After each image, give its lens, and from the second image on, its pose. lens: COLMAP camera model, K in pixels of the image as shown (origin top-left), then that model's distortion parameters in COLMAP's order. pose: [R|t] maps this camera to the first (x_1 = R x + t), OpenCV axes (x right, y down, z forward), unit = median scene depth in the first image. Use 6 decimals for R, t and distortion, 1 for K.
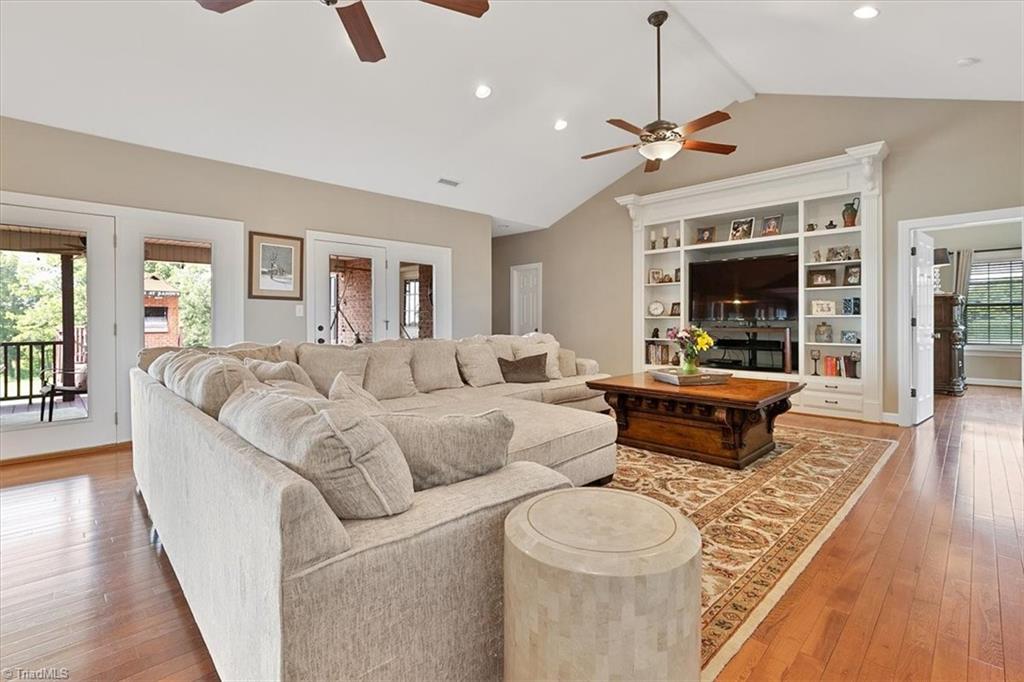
lens RADIAL K [[465.4, 0, 535.5], [0, 465.4, 322.6], [0, 0, 1]] dist [-0.016043, -0.000449]
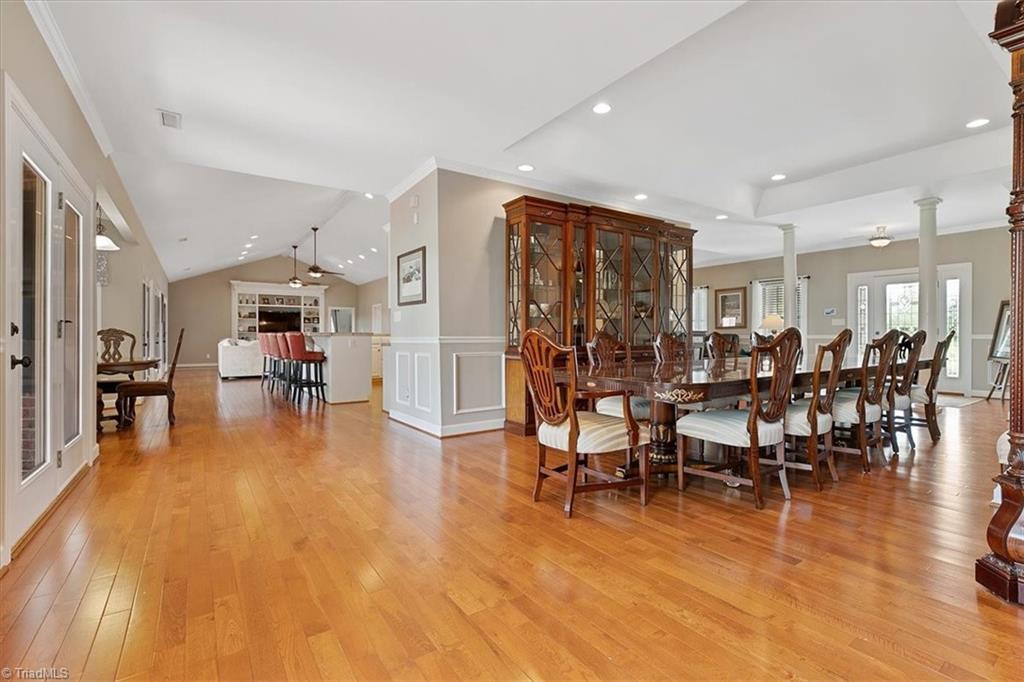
lens RADIAL K [[465.4, 0, 513.0], [0, 465.4, 336.8], [0, 0, 1]] dist [-0.016043, -0.000449]
pose [[0.202547, 0.000386, 0.979272, -2.245147], [0.002173, 0.999997, -0.000844, 0.021994], [-0.979270, 0.002299, 0.202546, -1.059057]]
